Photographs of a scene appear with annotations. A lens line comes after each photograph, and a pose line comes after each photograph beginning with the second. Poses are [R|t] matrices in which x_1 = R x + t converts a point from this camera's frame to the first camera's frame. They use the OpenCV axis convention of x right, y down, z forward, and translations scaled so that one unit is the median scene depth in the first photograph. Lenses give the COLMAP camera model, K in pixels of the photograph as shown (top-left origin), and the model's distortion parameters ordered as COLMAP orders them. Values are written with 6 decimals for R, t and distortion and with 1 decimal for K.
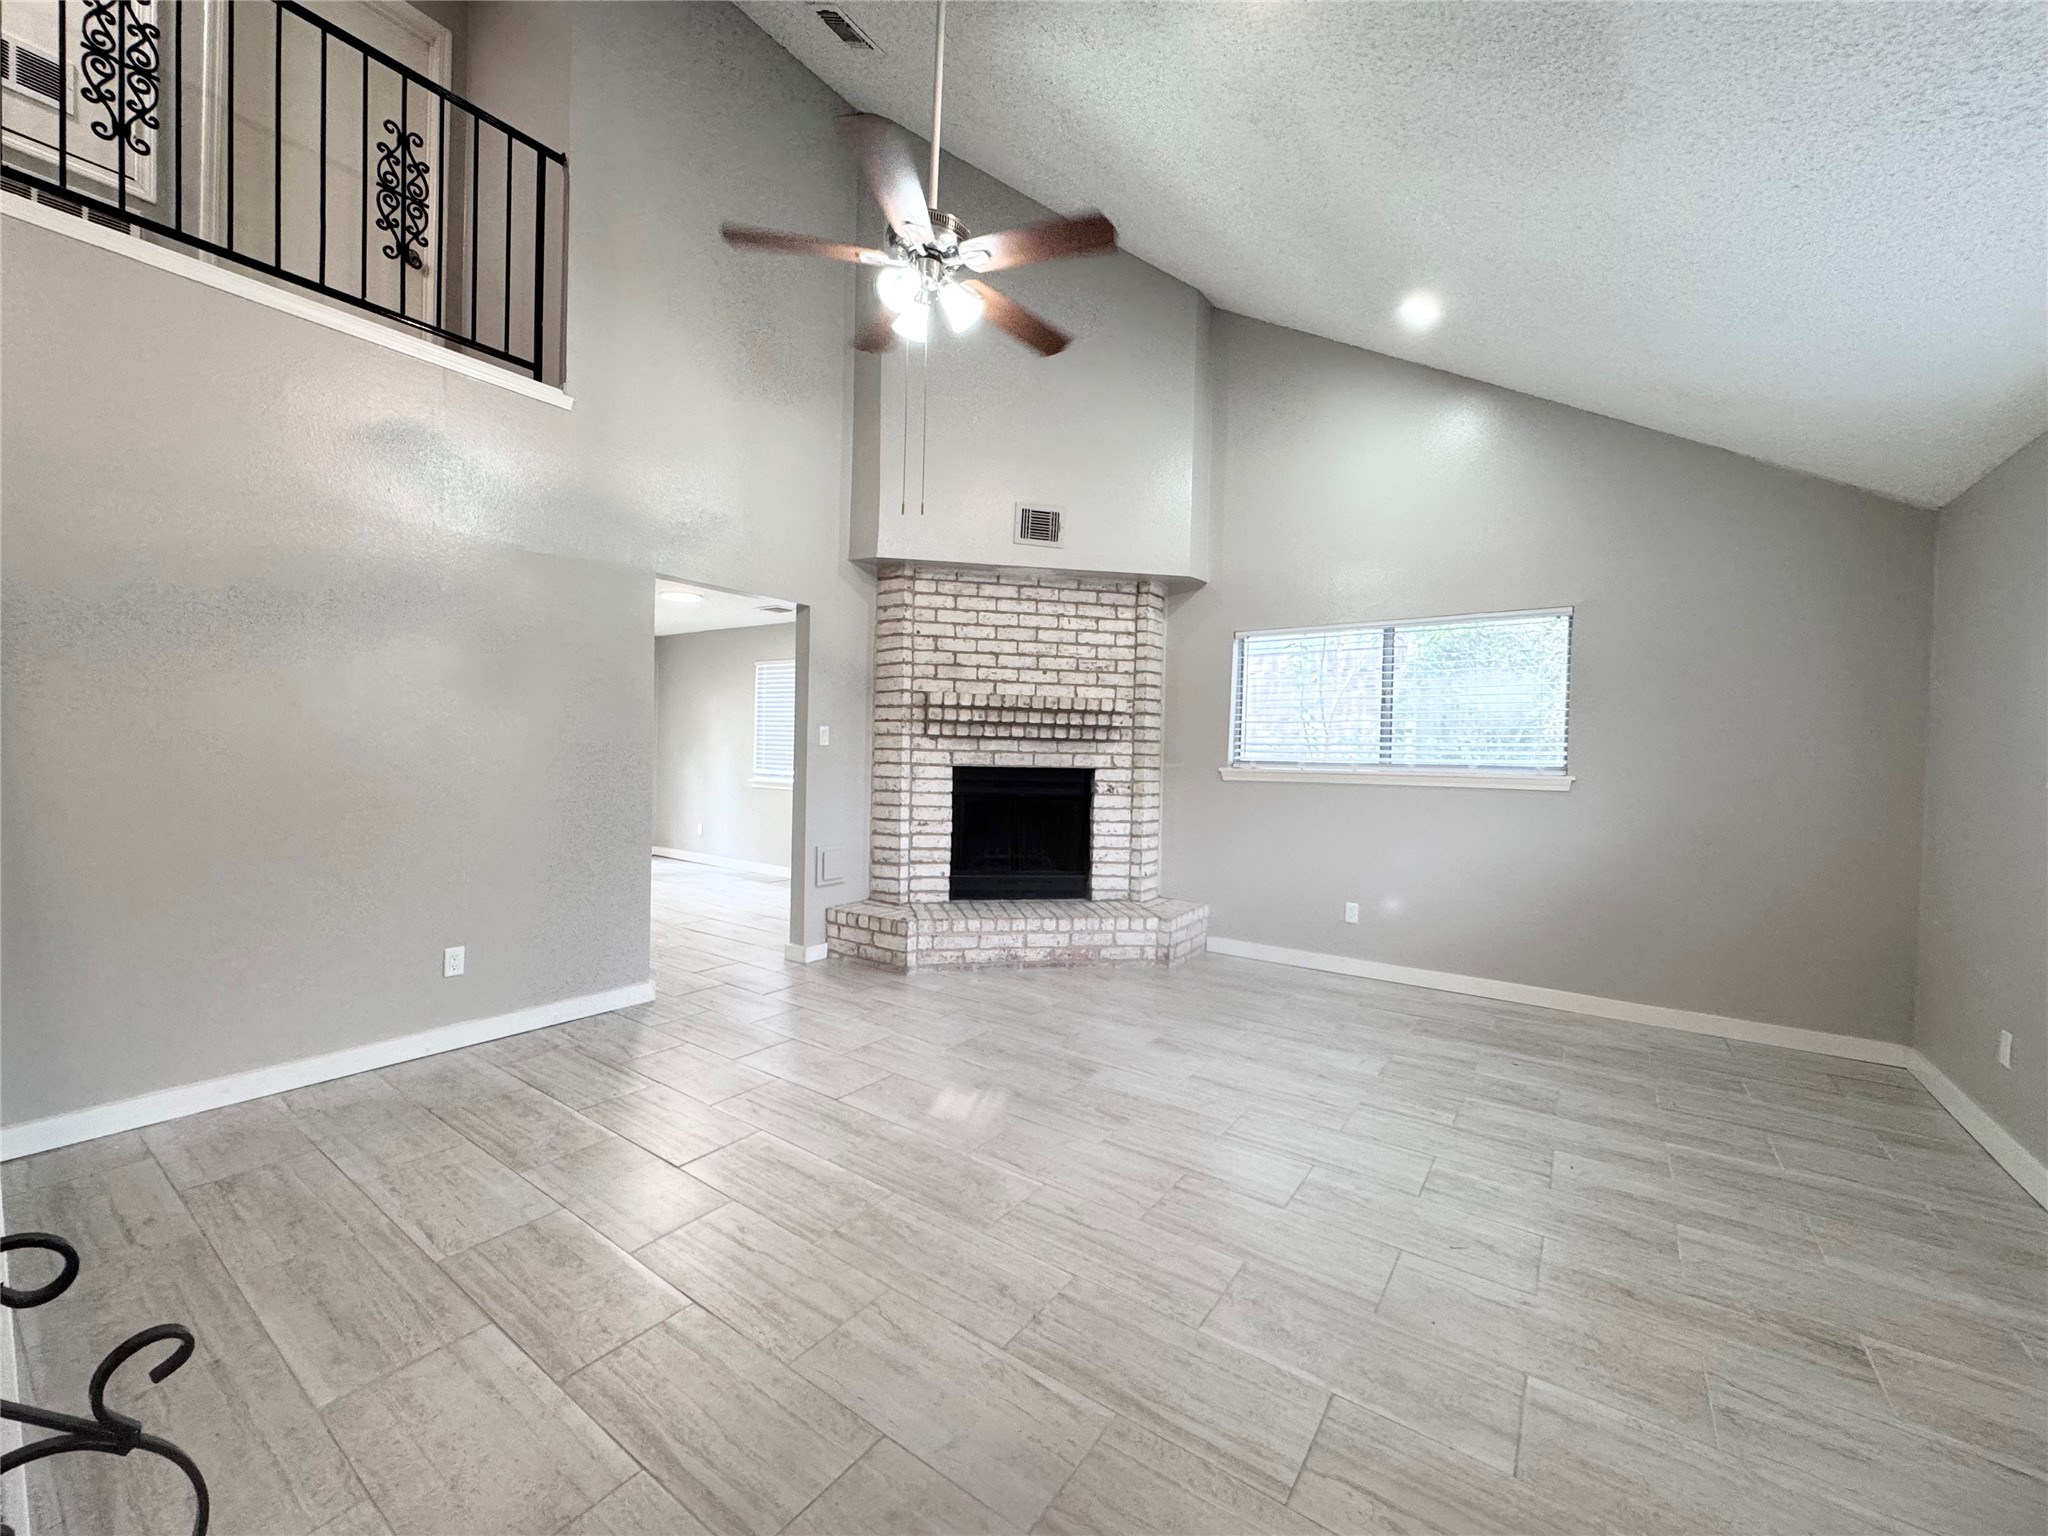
lens RADIAL K [[817.7, 0, 1020.5], [0, 817.7, 772.4], [0, 0, 1]] dist [-0.002017, -0.000420]
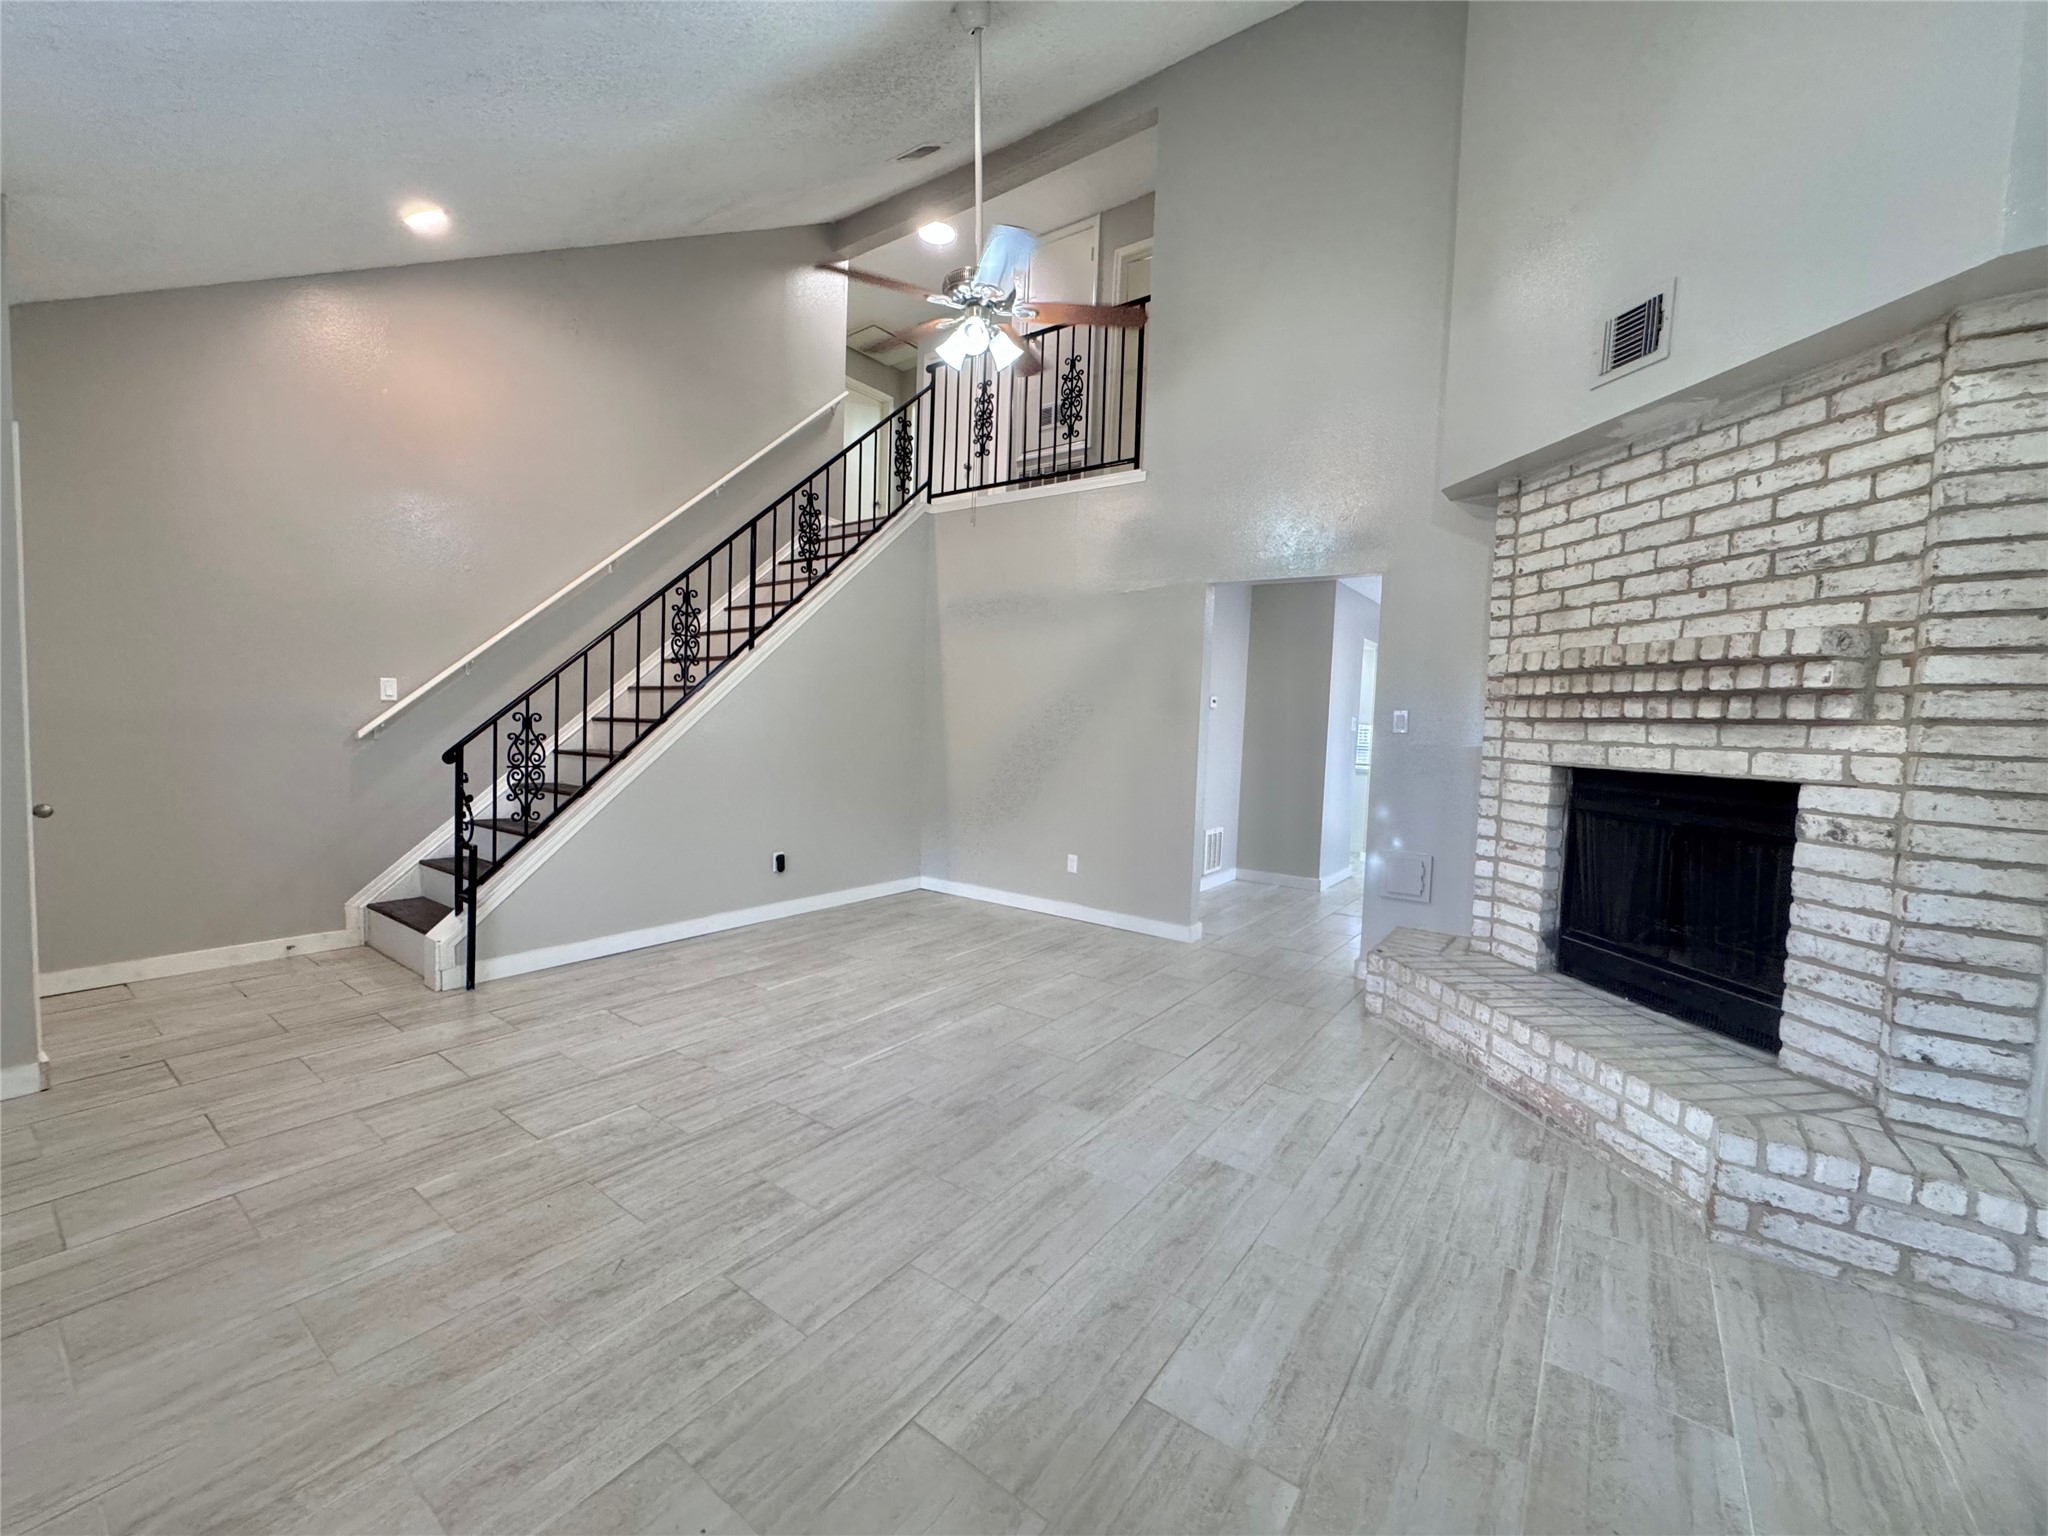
lens RADIAL K [[817.7, 0, 1019.5], [0, 817.7, 771.9], [0, 0, 1]] dist [-0.002017, -0.000420]
pose [[-0.016706, 0.039132, -0.999094, 0.575776], [-0.061362, 0.997310, 0.040088, -0.002588], [0.997976, 0.061976, -0.014260, 0.586968]]
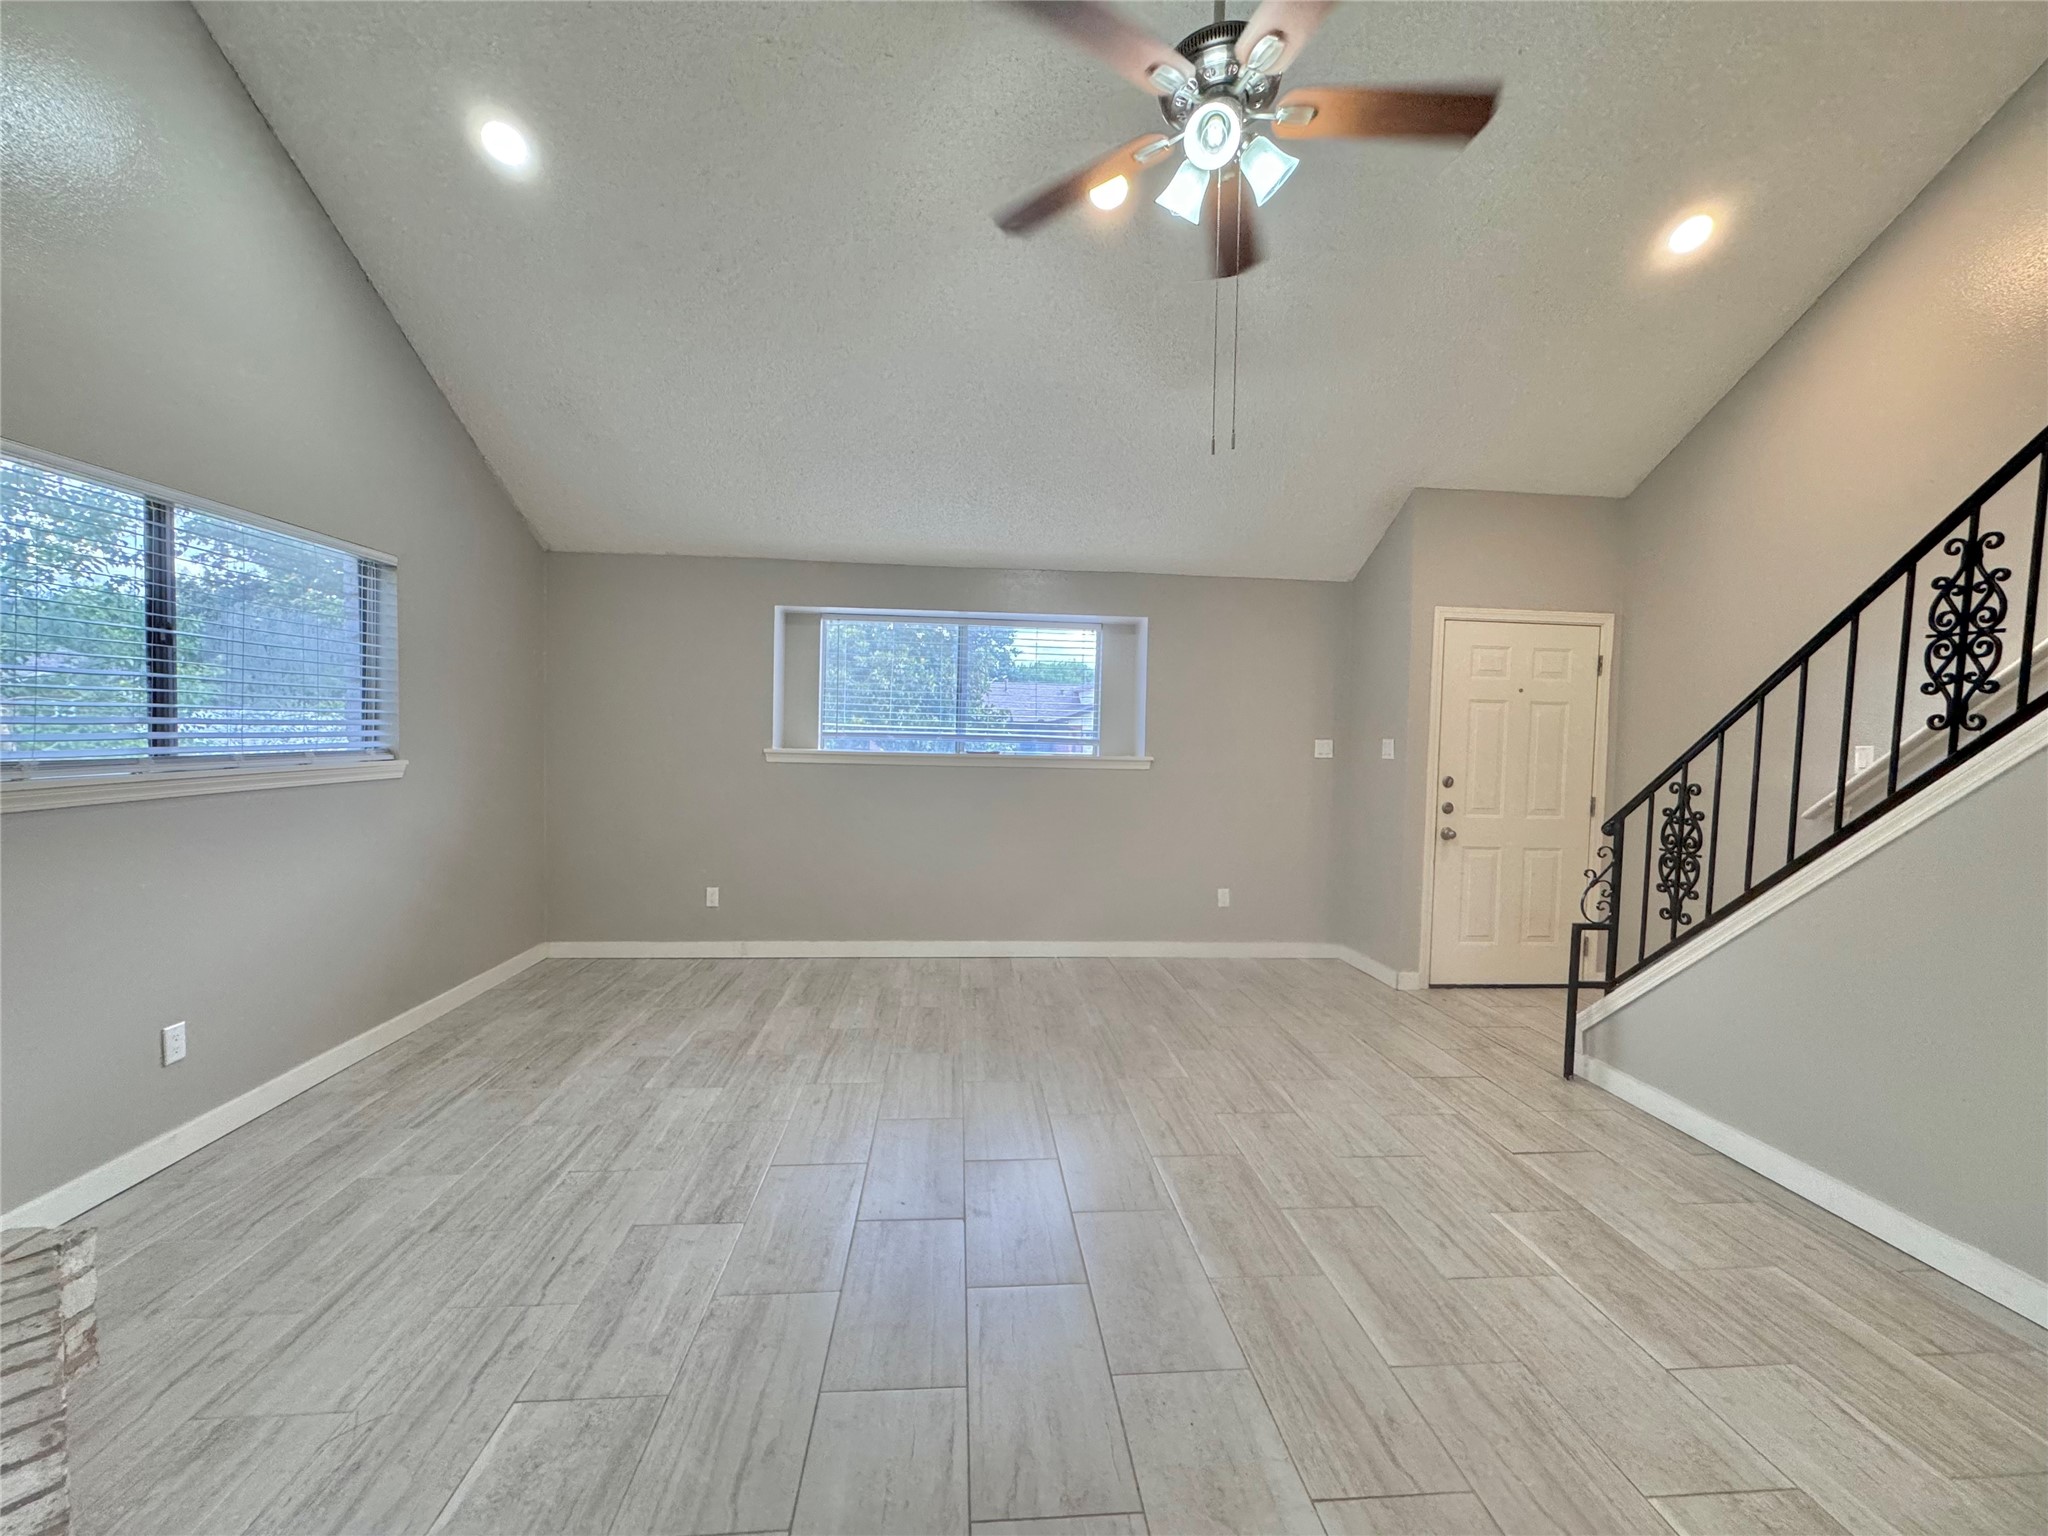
lens RADIAL K [[817.7, 0, 1021.6], [0, 817.7, 774.0], [0, 0, 1]] dist [-0.002017, -0.000420]
pose [[-0.641790, -0.071086, 0.763579, -0.311618], [-0.012143, 0.996512, 0.082566, -0.047782], [-0.766784, 0.043718, -0.640414, 0.853285]]
